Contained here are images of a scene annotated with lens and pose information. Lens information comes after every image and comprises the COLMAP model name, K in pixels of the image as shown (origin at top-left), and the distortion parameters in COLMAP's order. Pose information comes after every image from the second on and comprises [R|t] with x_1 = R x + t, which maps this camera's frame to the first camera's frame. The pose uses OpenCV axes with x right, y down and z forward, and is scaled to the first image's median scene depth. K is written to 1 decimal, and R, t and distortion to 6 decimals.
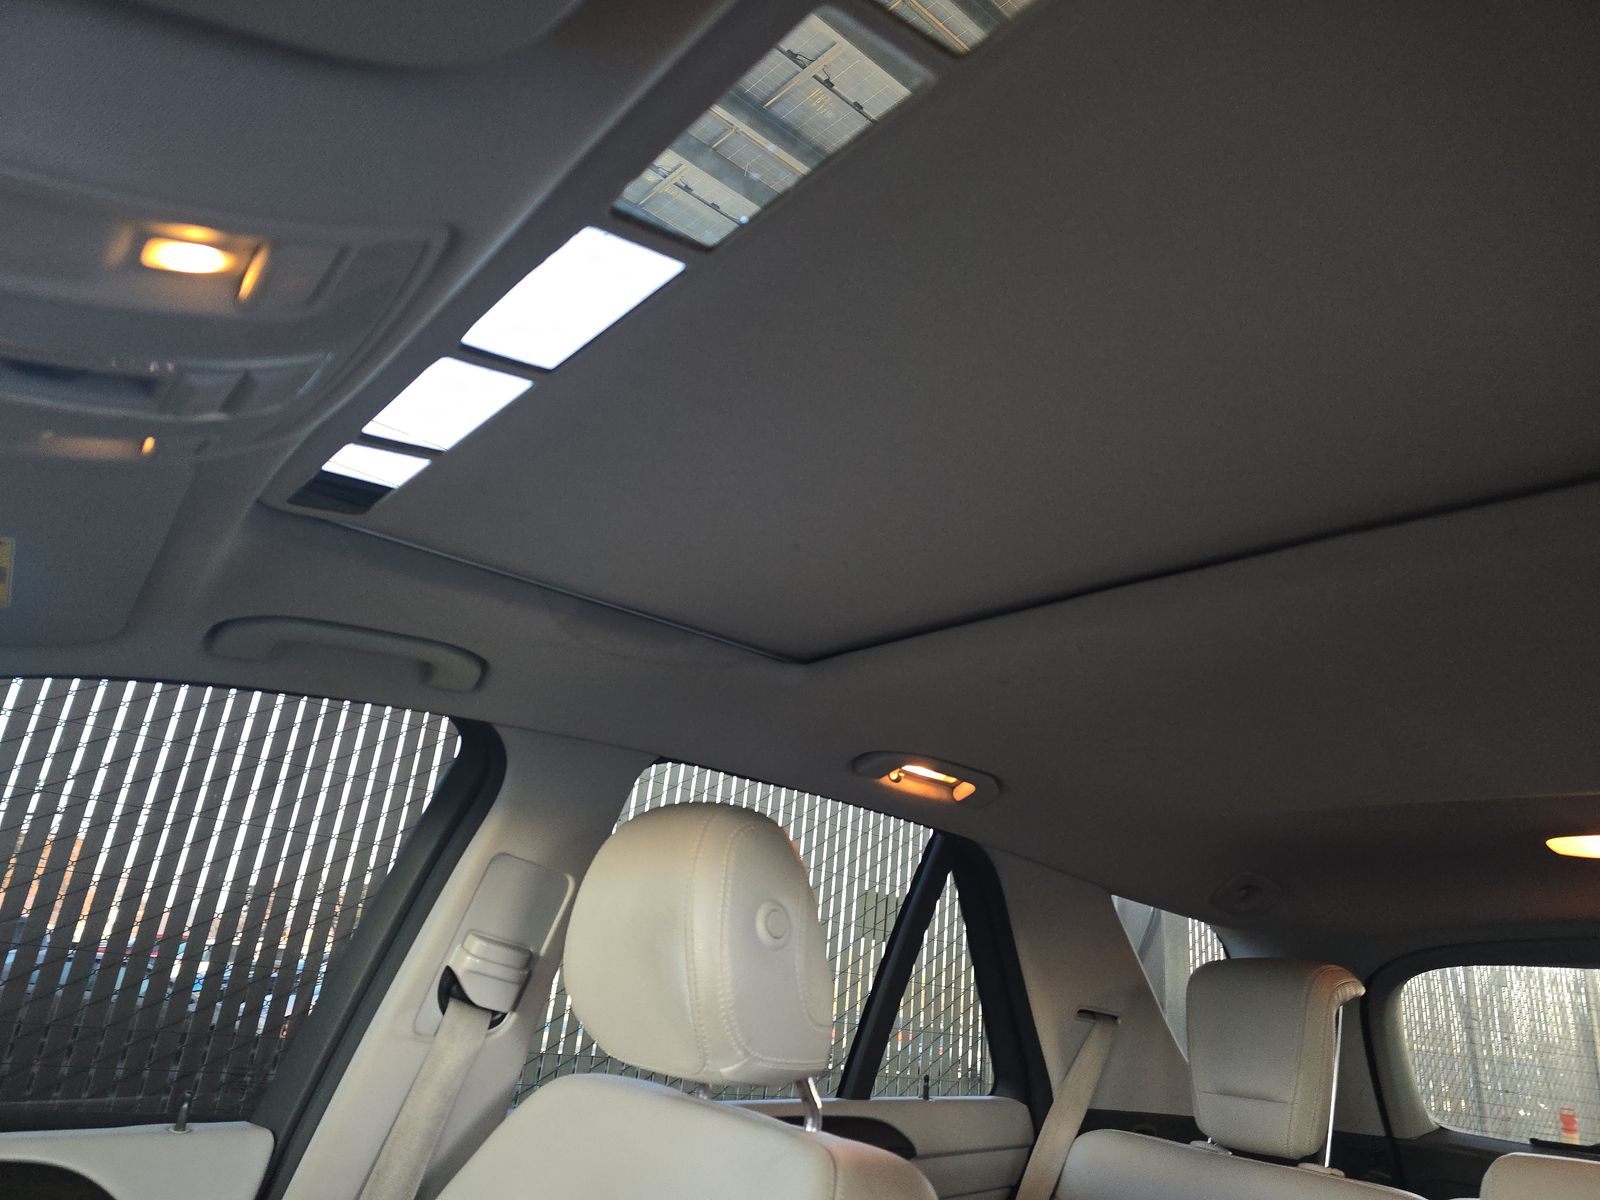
lens RADIAL K [[1053.8, 0, 800.0], [0, 1053.8, 600.0], [0, 0, 1]] dist [0.041546, -0.027901]
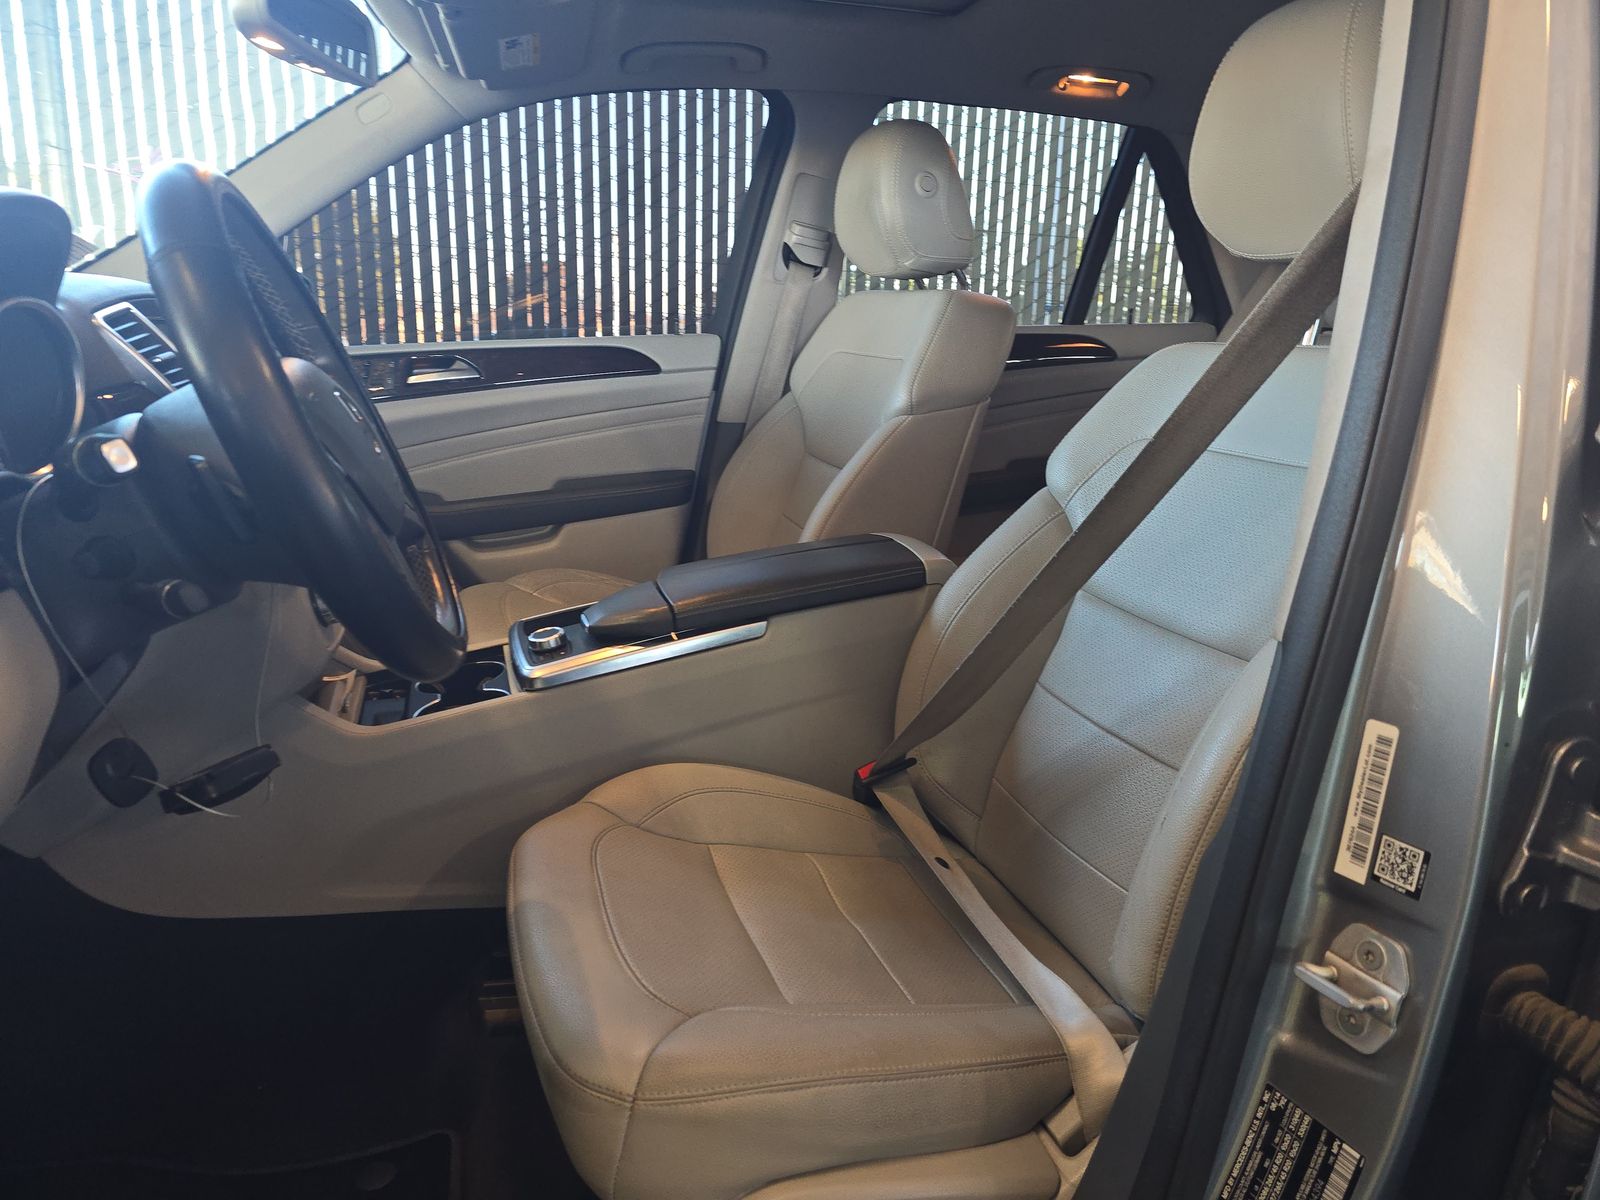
lens RADIAL K [[1053.8, 0, 800.0], [0, 1053.8, 600.0], [0, 0, 1]] dist [0.041546, -0.027901]
pose [[0.923887, 0.022592, -0.381999, 0.386154], [0.188197, 0.842362, 0.504984, -0.044372], [0.333190, -0.538439, 0.773995, -0.696018]]
